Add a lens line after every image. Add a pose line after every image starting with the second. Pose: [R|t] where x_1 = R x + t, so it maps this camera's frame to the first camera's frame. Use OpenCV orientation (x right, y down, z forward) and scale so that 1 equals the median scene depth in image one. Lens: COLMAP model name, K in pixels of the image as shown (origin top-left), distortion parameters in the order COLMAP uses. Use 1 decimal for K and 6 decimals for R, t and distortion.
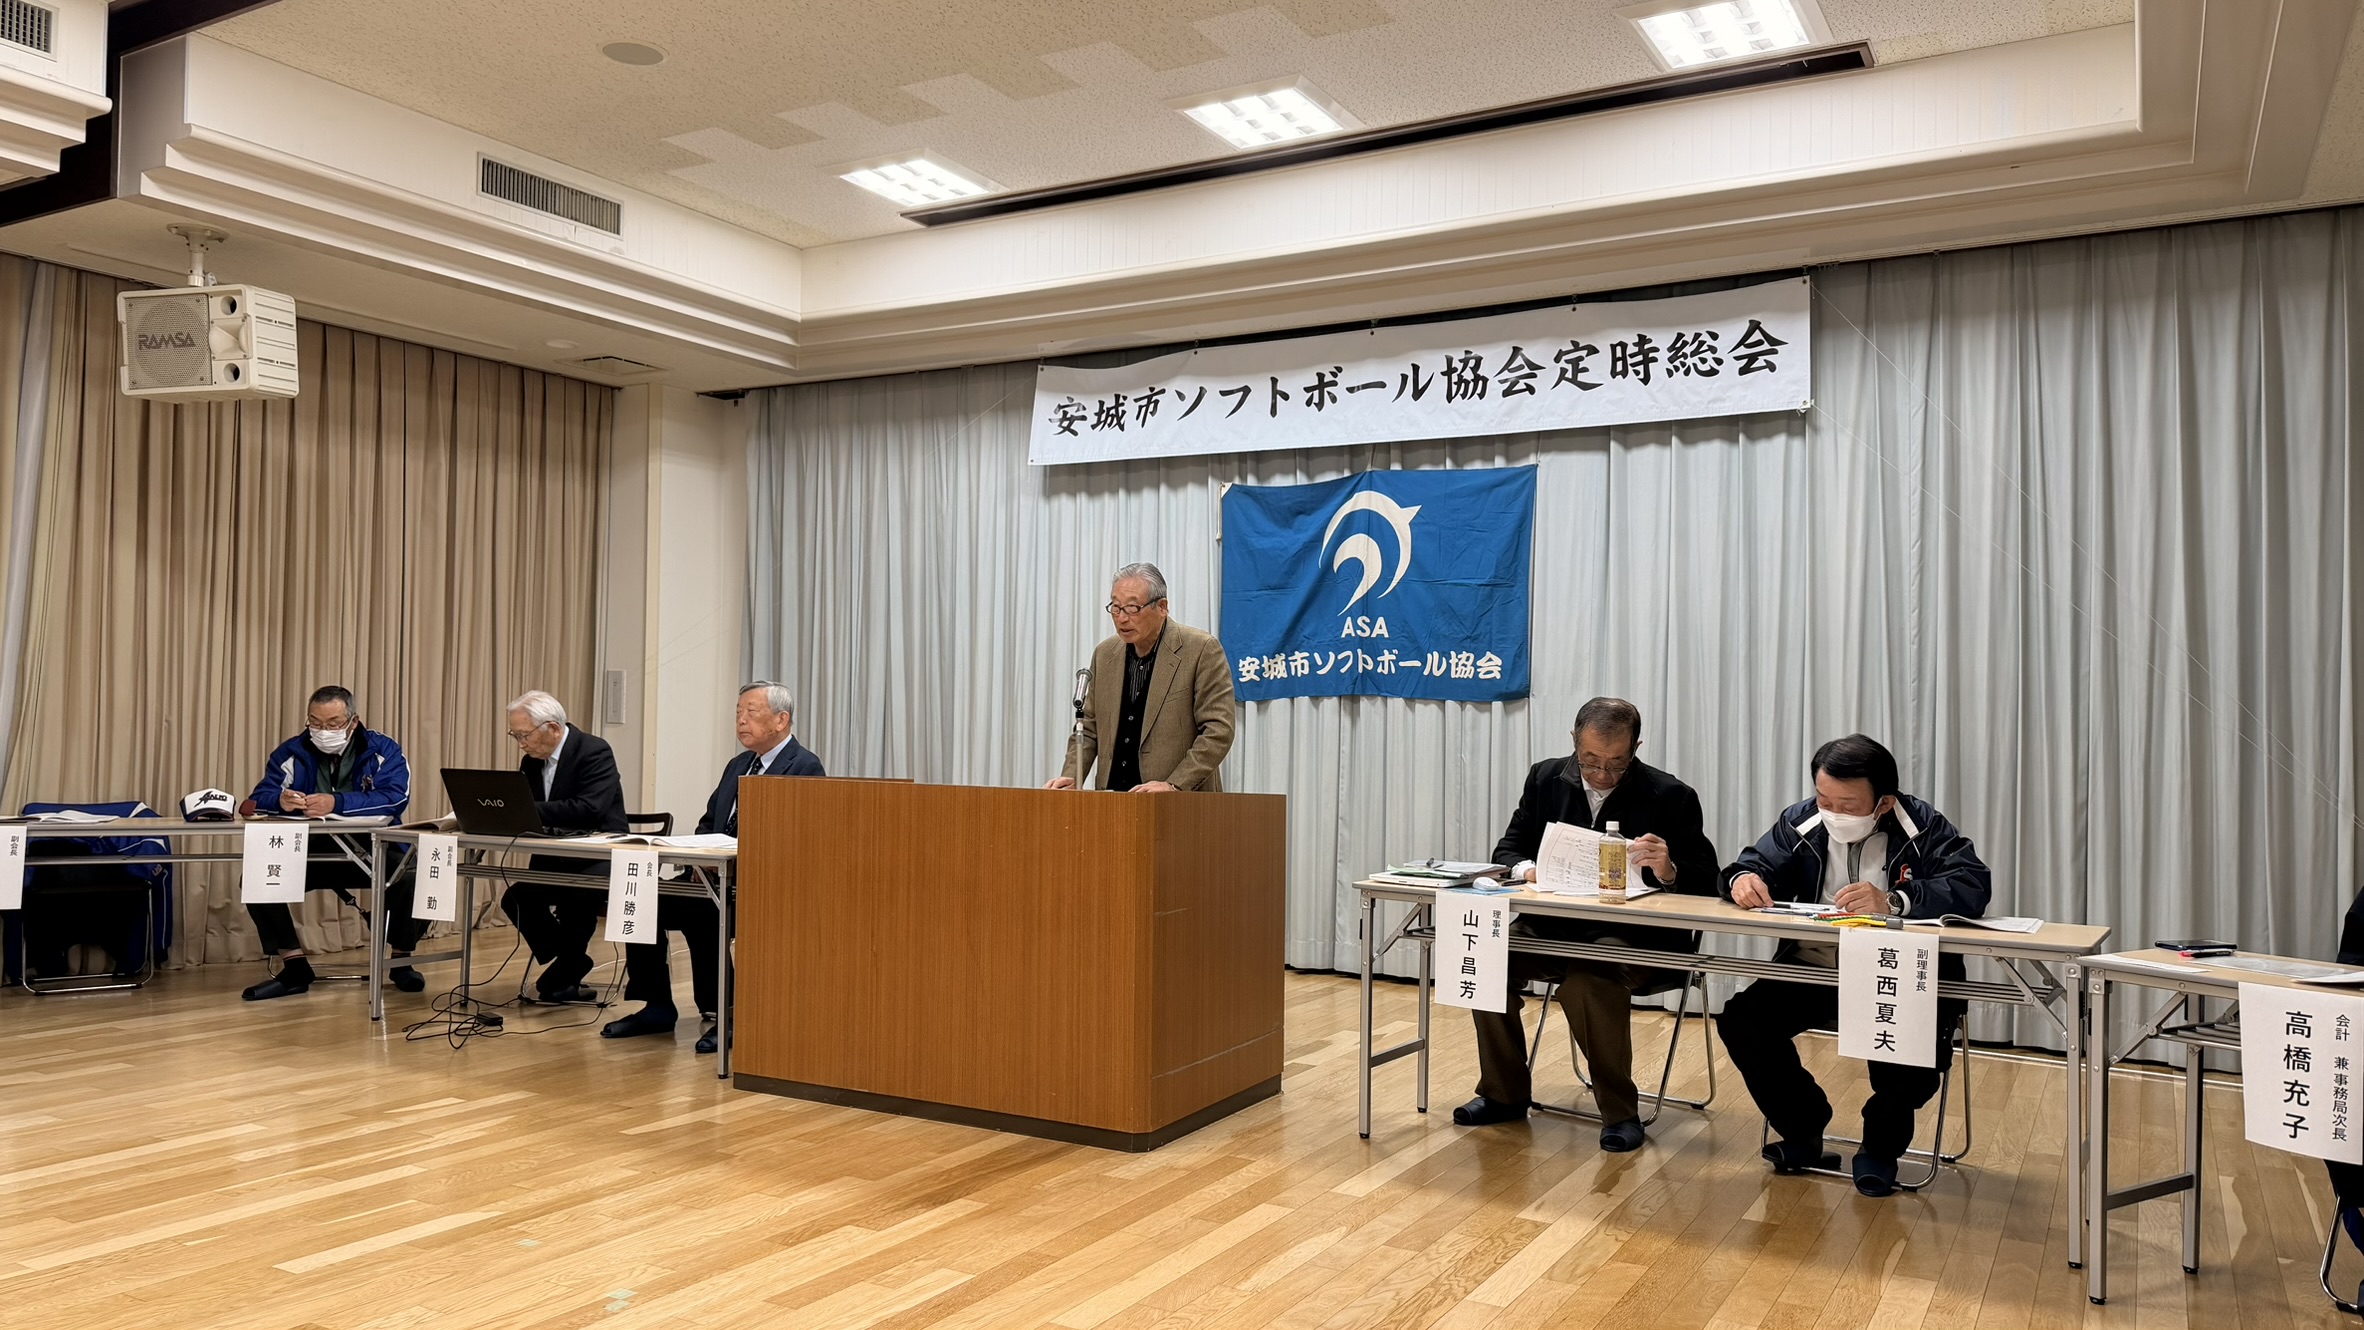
lens RADIAL K [[1642.2, 0, 1183.3], [0, 1642.2, 680.3], [0, 0, 1]] dist [0.156543, -0.270241]
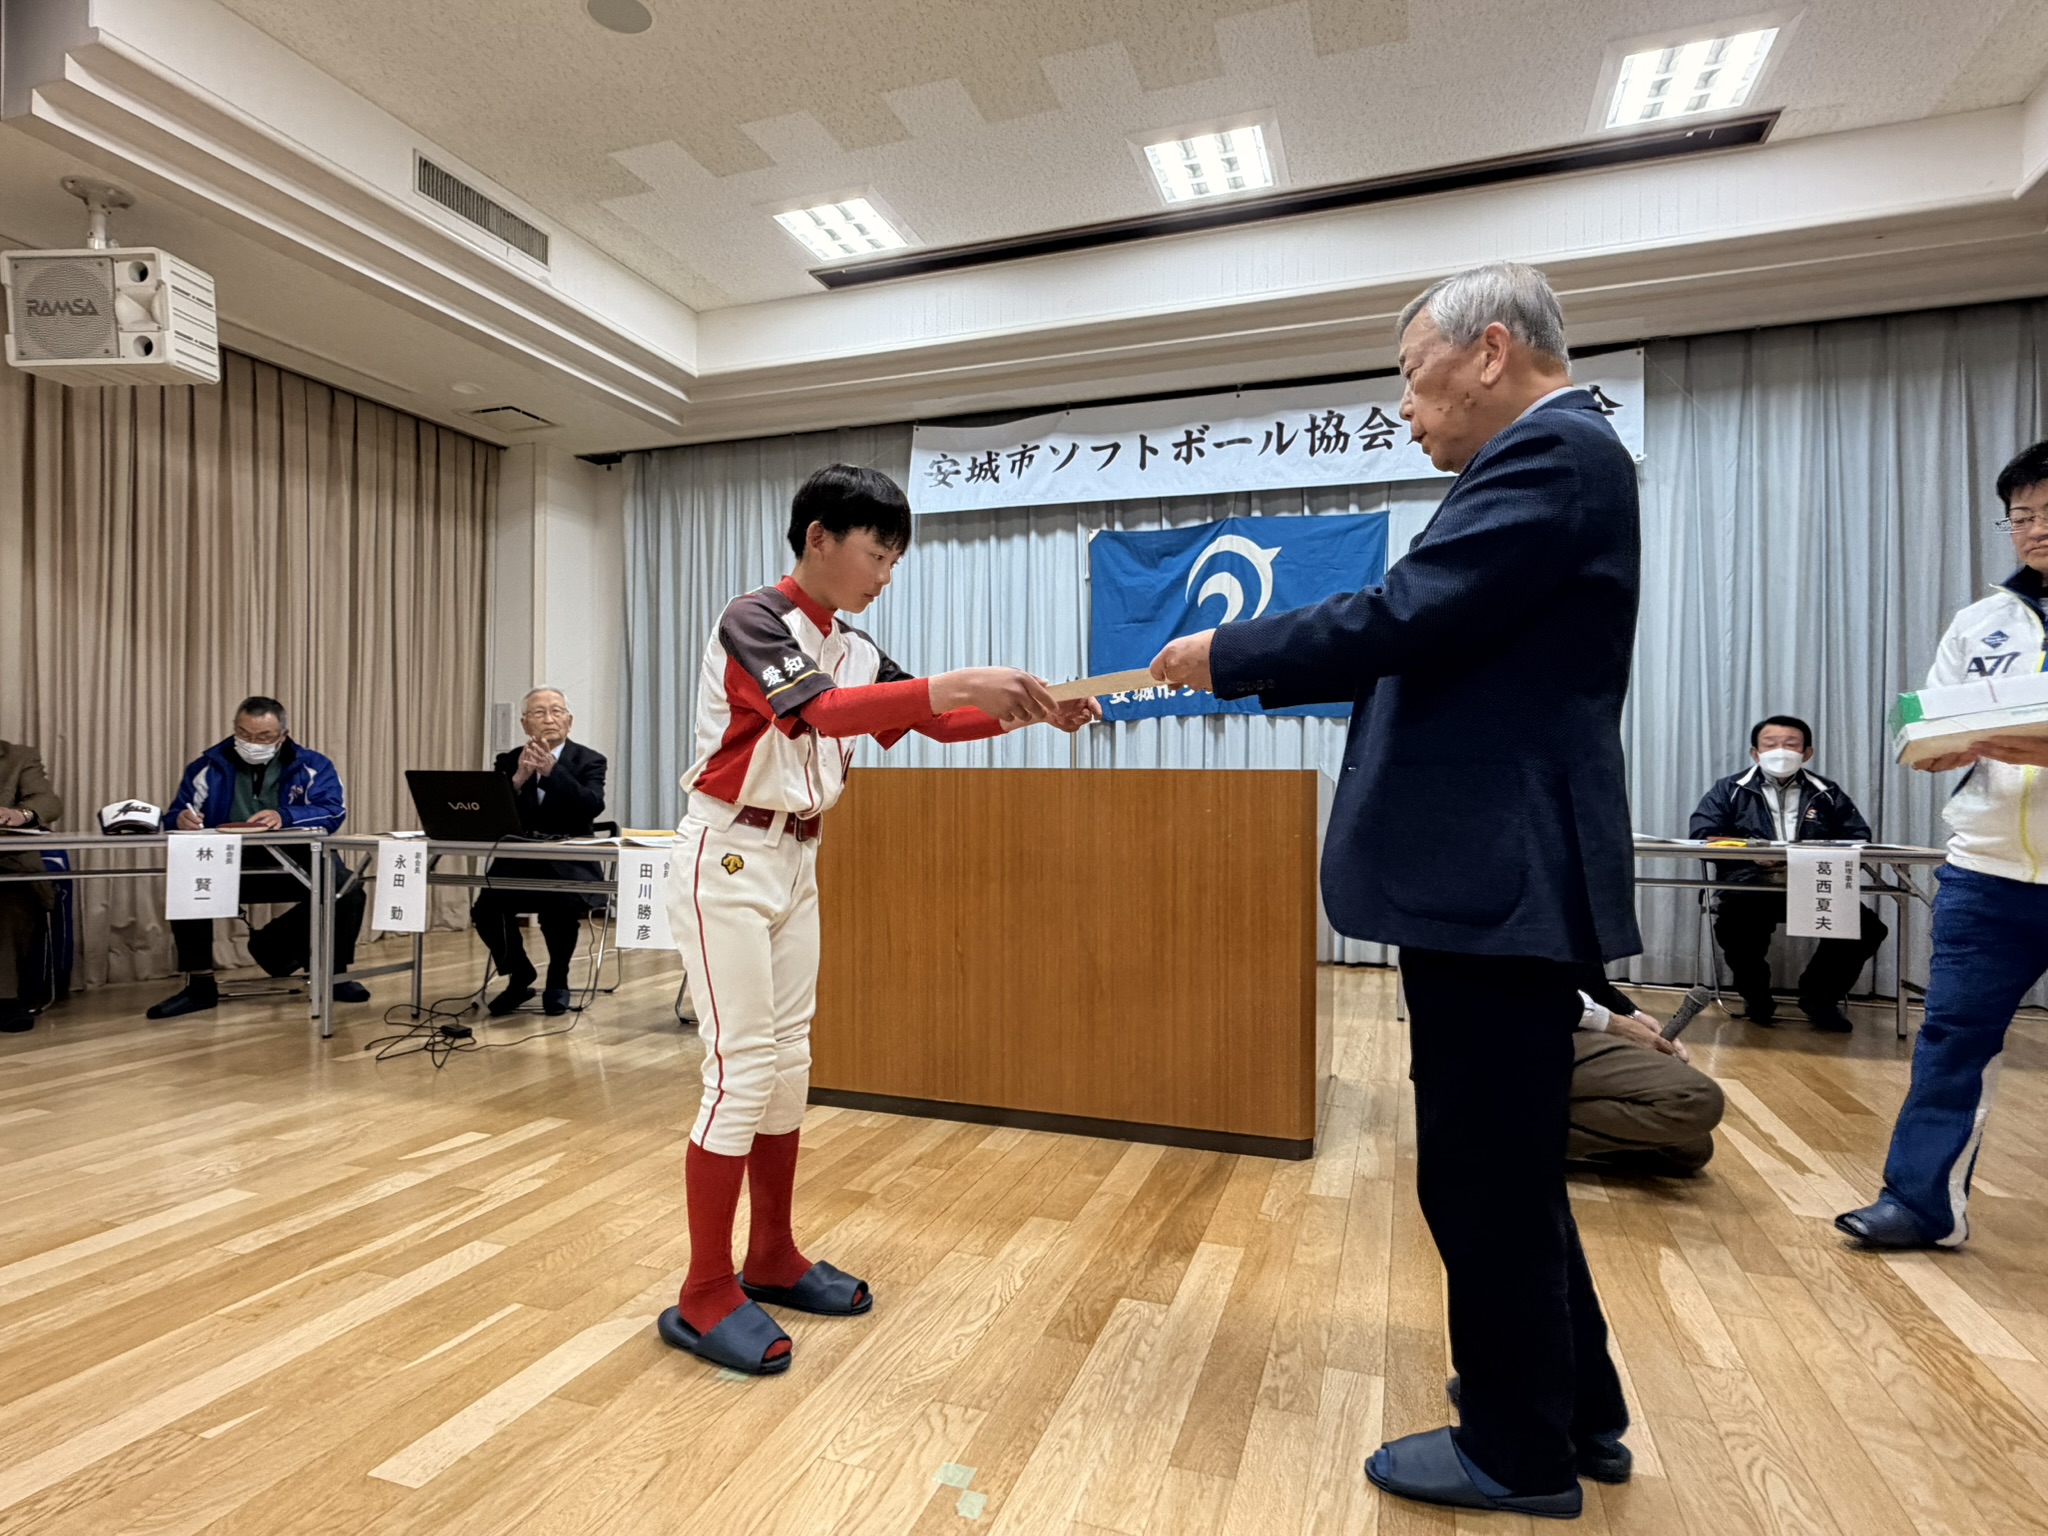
lens RADIAL K [[1119.1, 0, 1010.0], [0, 1119.1, 777.1], [0, 0, 1]] dist [0.000654, -0.000902]
pose [[0.983544, -0.008229, 0.180482, -0.187545], [0.004572, 0.999776, 0.020673, 0.037901], [-0.180612, -0.019508, 0.983361, 0.270218]]
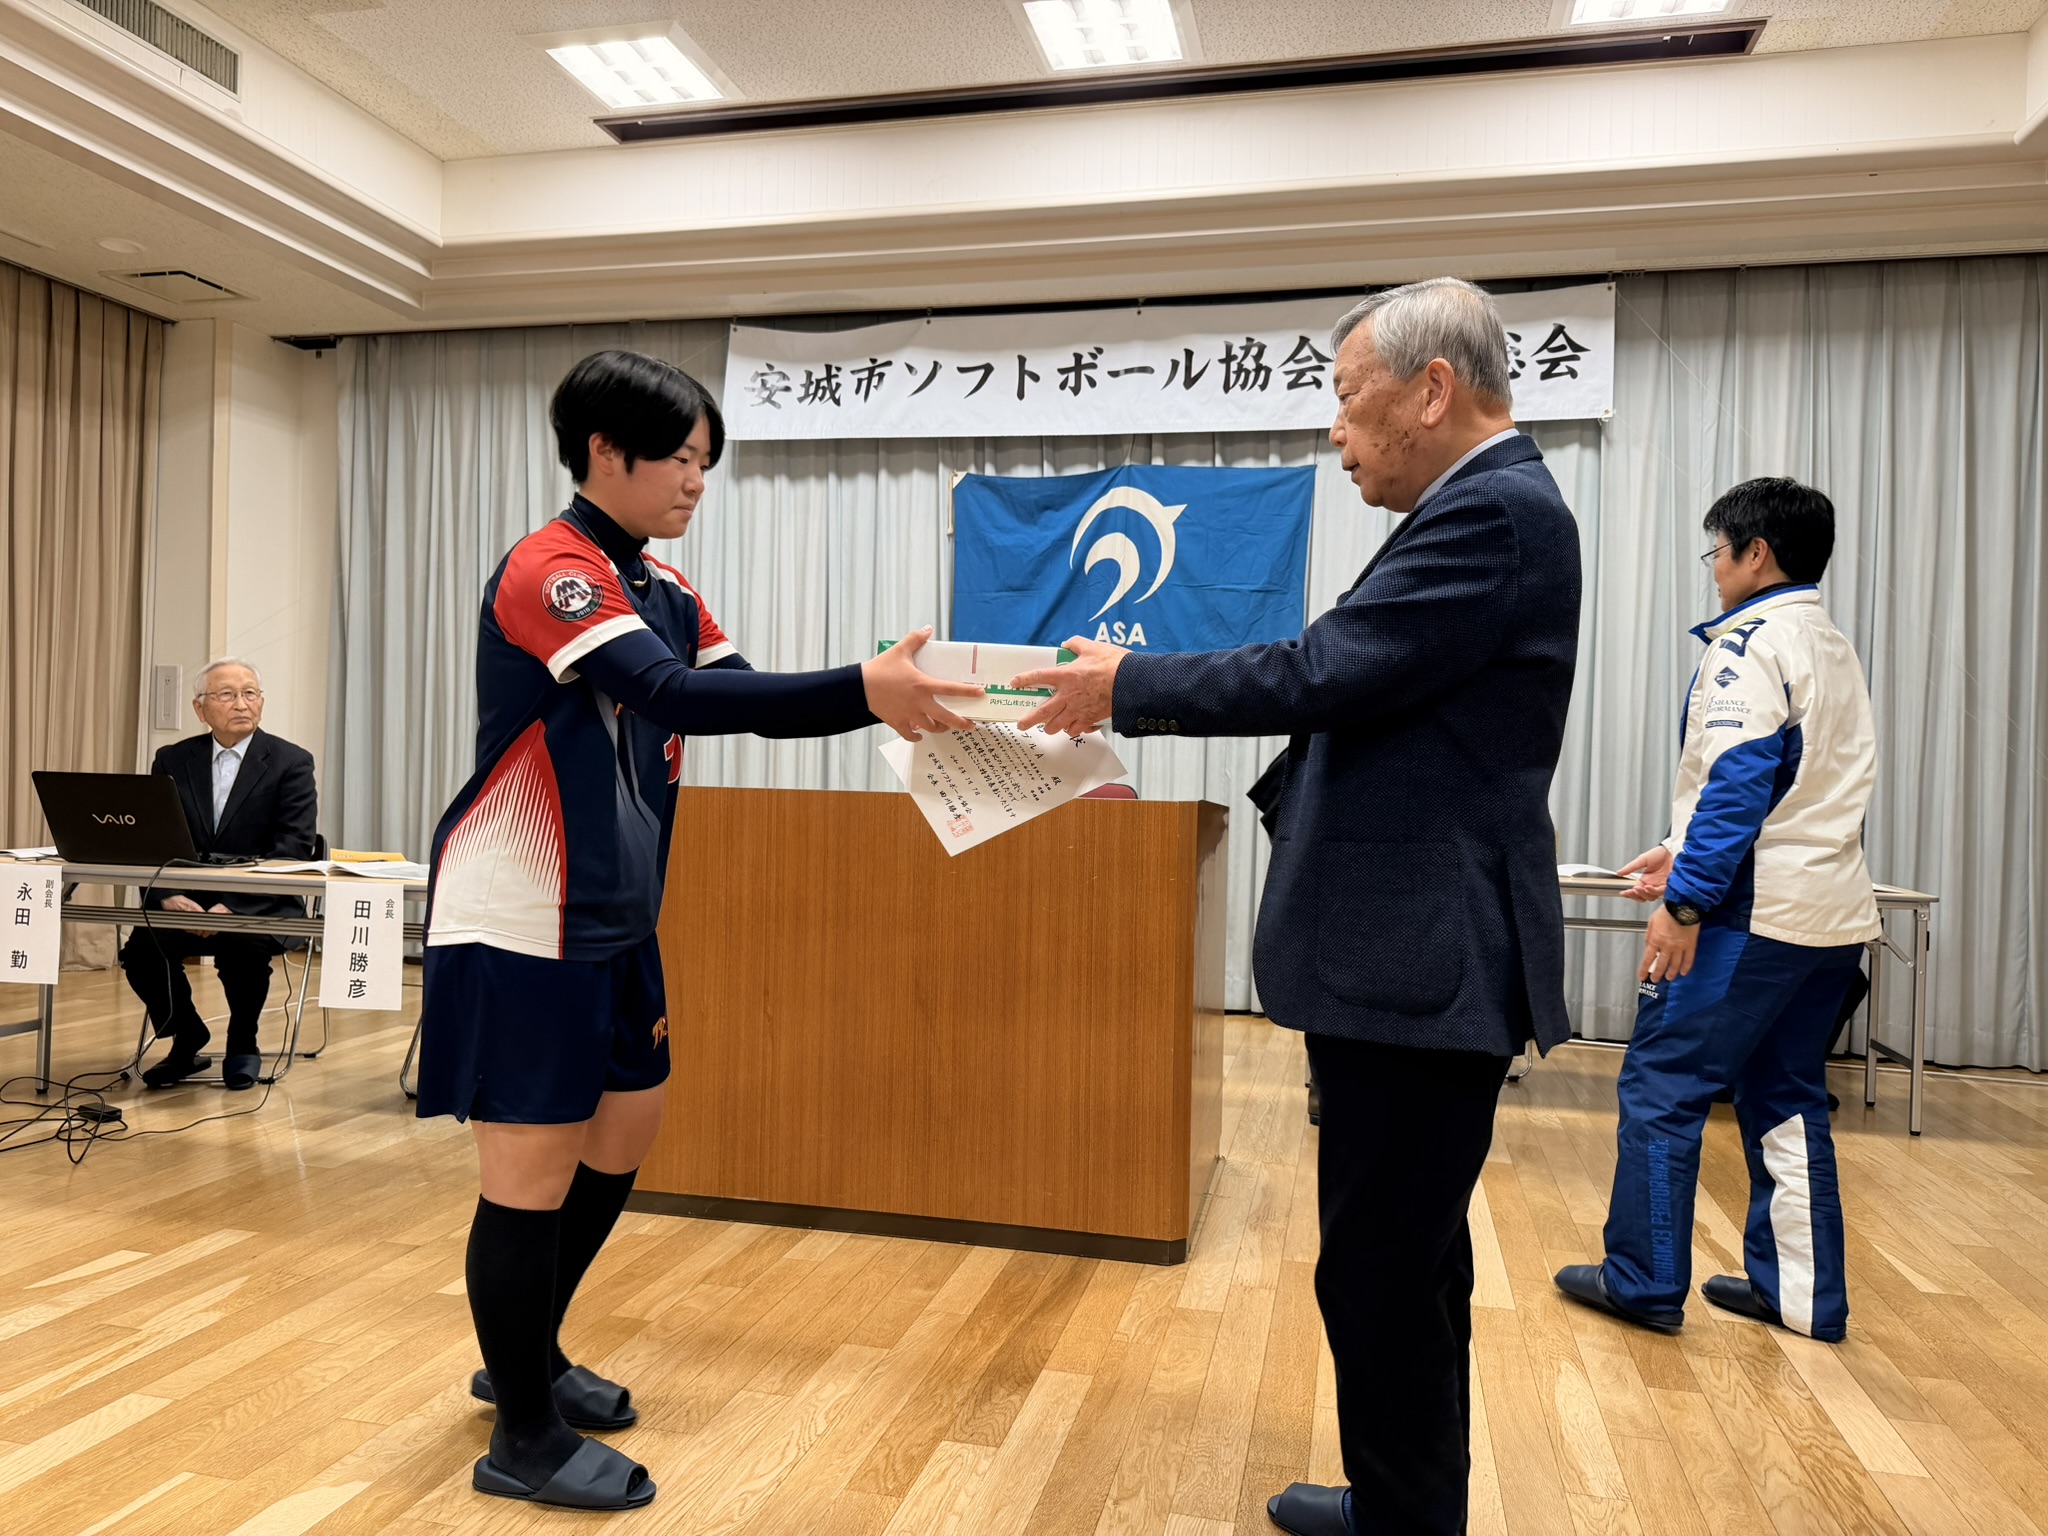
lens RADIAL K [[1426.6, 0, 1021.8], [0, 1426.6, 785.8], [0, 0, 1]] dist [0.092985, -0.136223]
pose [[0.957750, 0.003931, 0.287574, -0.182919], [-0.016255, 0.999048, 0.040479, 0.022840], [-0.287141, -0.043443, 0.956903, 0.246332]]
